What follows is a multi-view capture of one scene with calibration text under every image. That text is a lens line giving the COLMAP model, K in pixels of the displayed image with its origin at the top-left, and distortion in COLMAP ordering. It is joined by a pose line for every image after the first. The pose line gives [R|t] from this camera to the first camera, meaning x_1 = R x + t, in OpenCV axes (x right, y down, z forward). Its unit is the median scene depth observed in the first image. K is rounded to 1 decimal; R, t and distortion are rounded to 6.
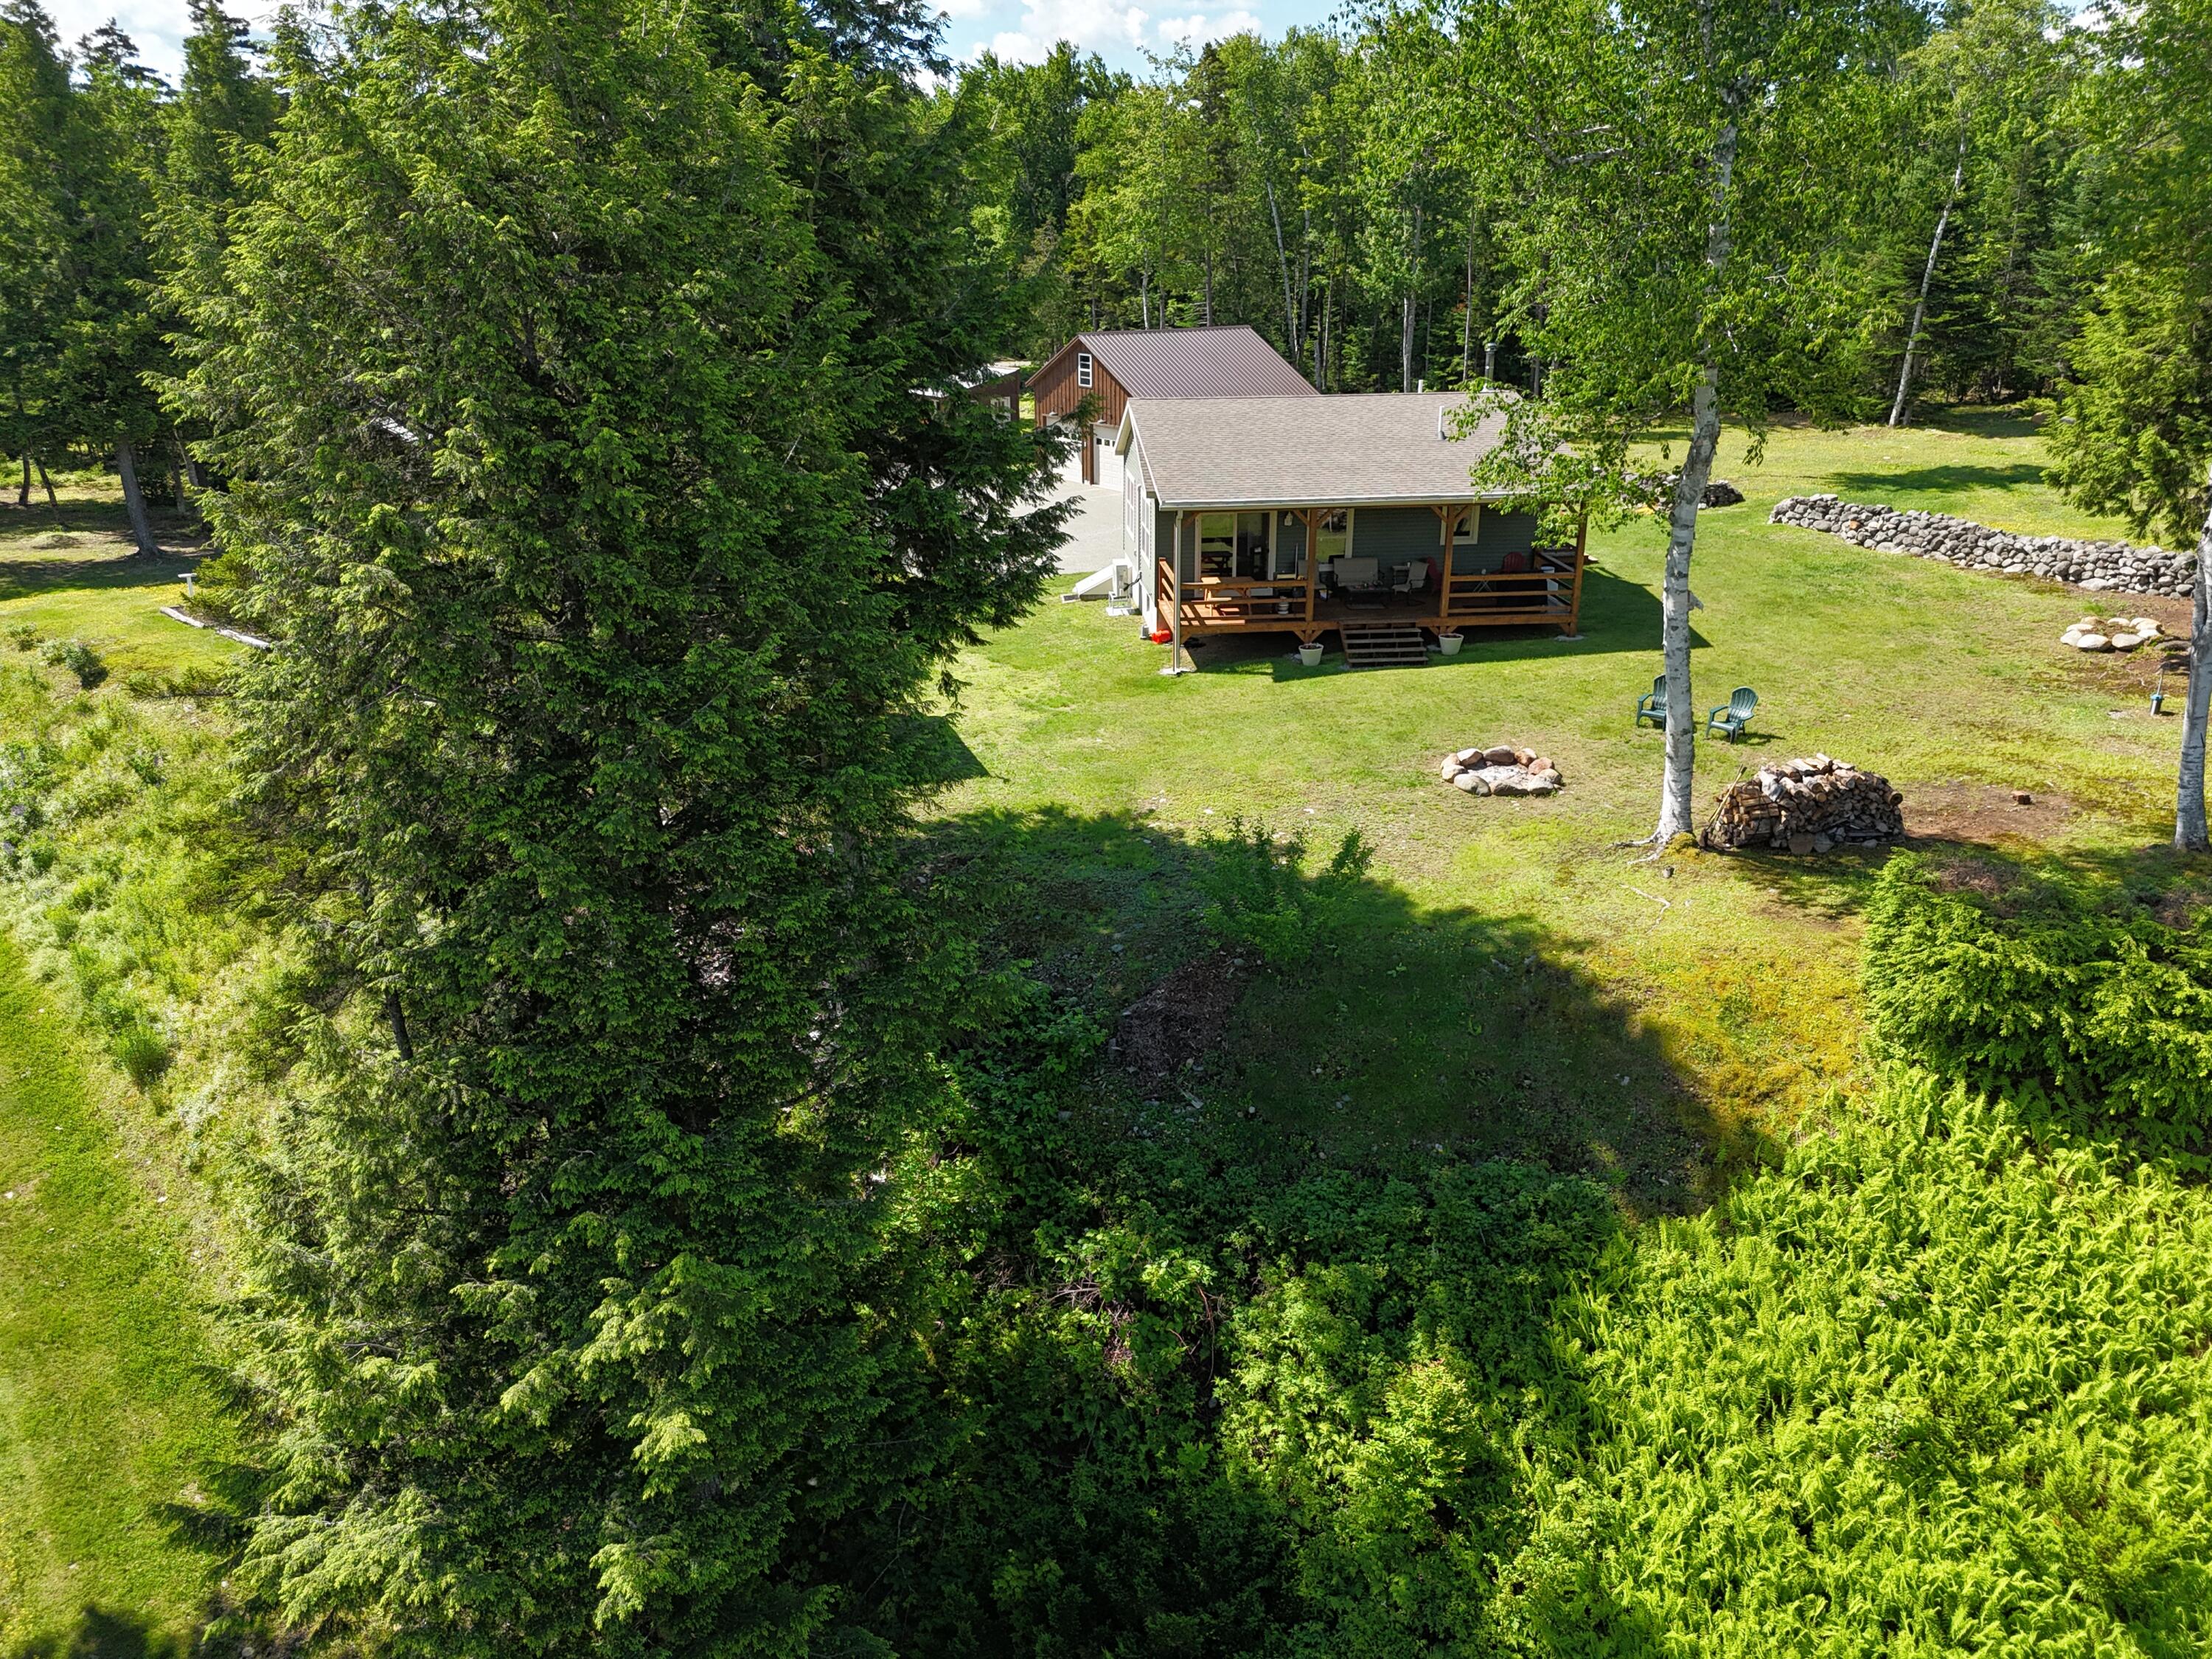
lens RADIAL K [[1583.6, 0, 1106.0], [0, 1583.6, 829.5], [0, 0, 1]] dist [0.071582, -0.076003]
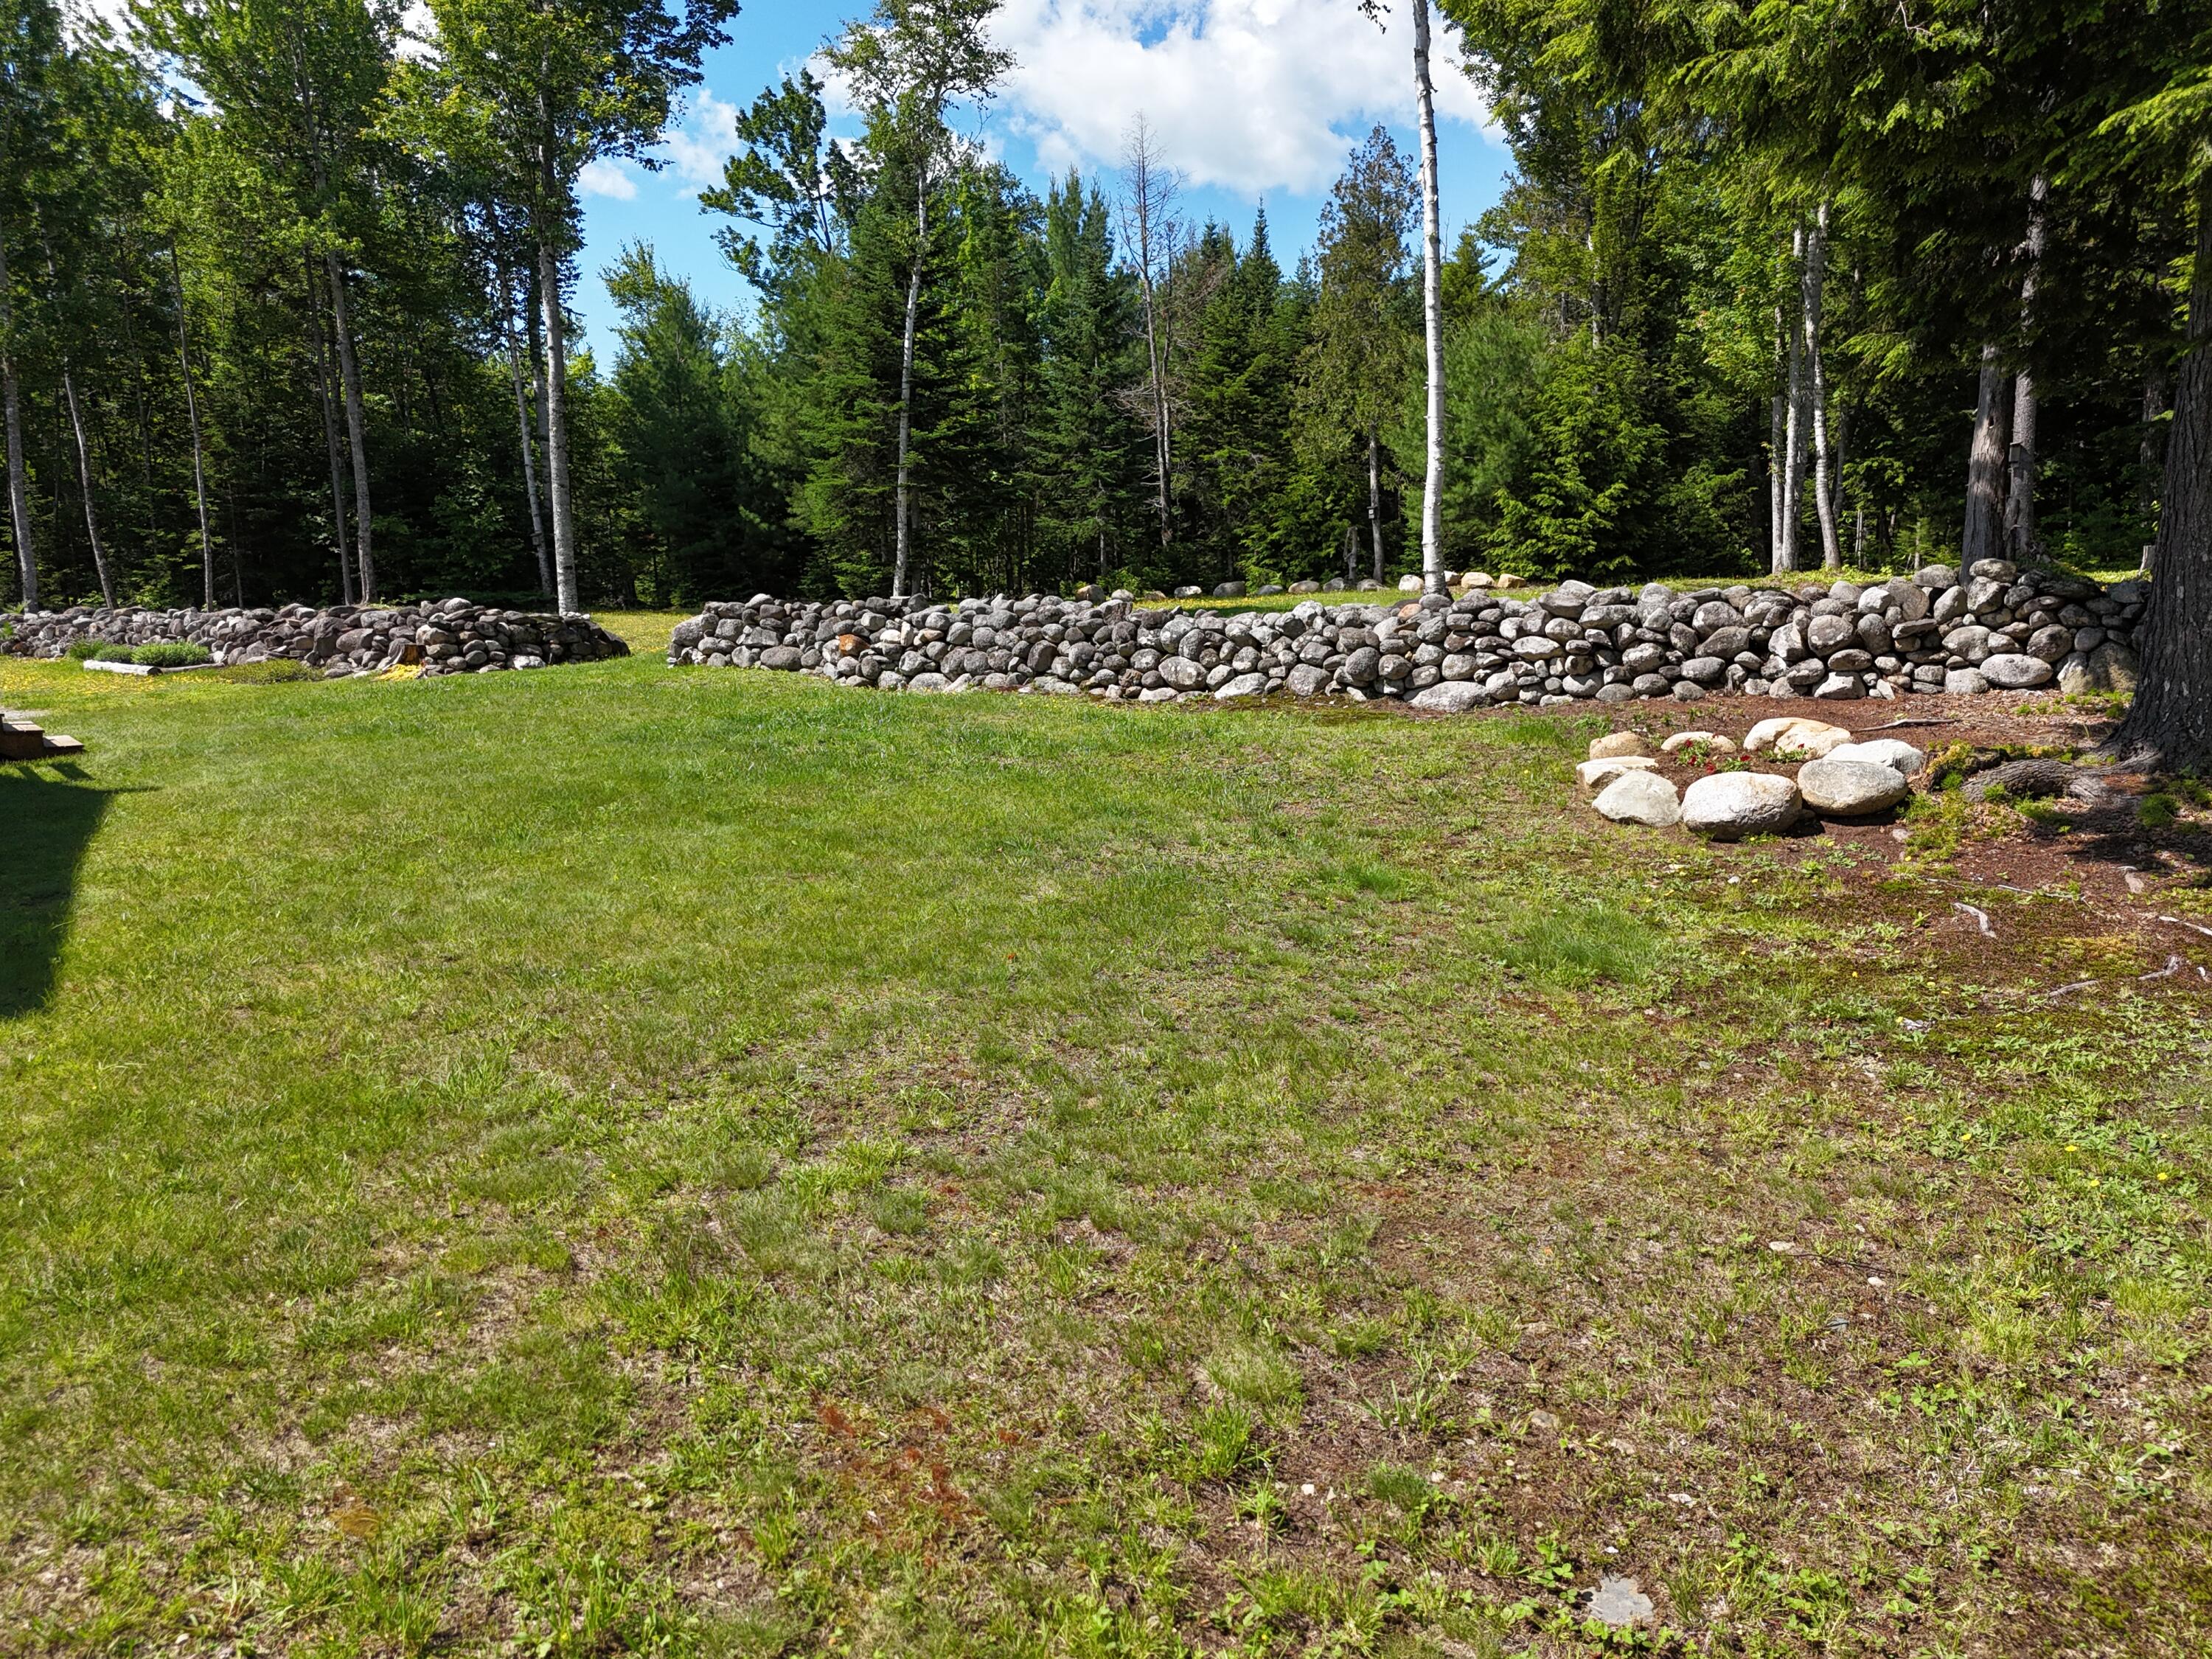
lens RADIAL K [[1583.6, 0, 1106.0], [0, 1583.6, 829.5], [0, 0, 1]] dist [0.071582, -0.076003]
pose [[0.839696, -0.069527, 0.538587, 0.317471], [0.181799, 0.970535, -0.158151, -0.072024], [-0.511722, 0.230713, 0.827594, 0.679529]]
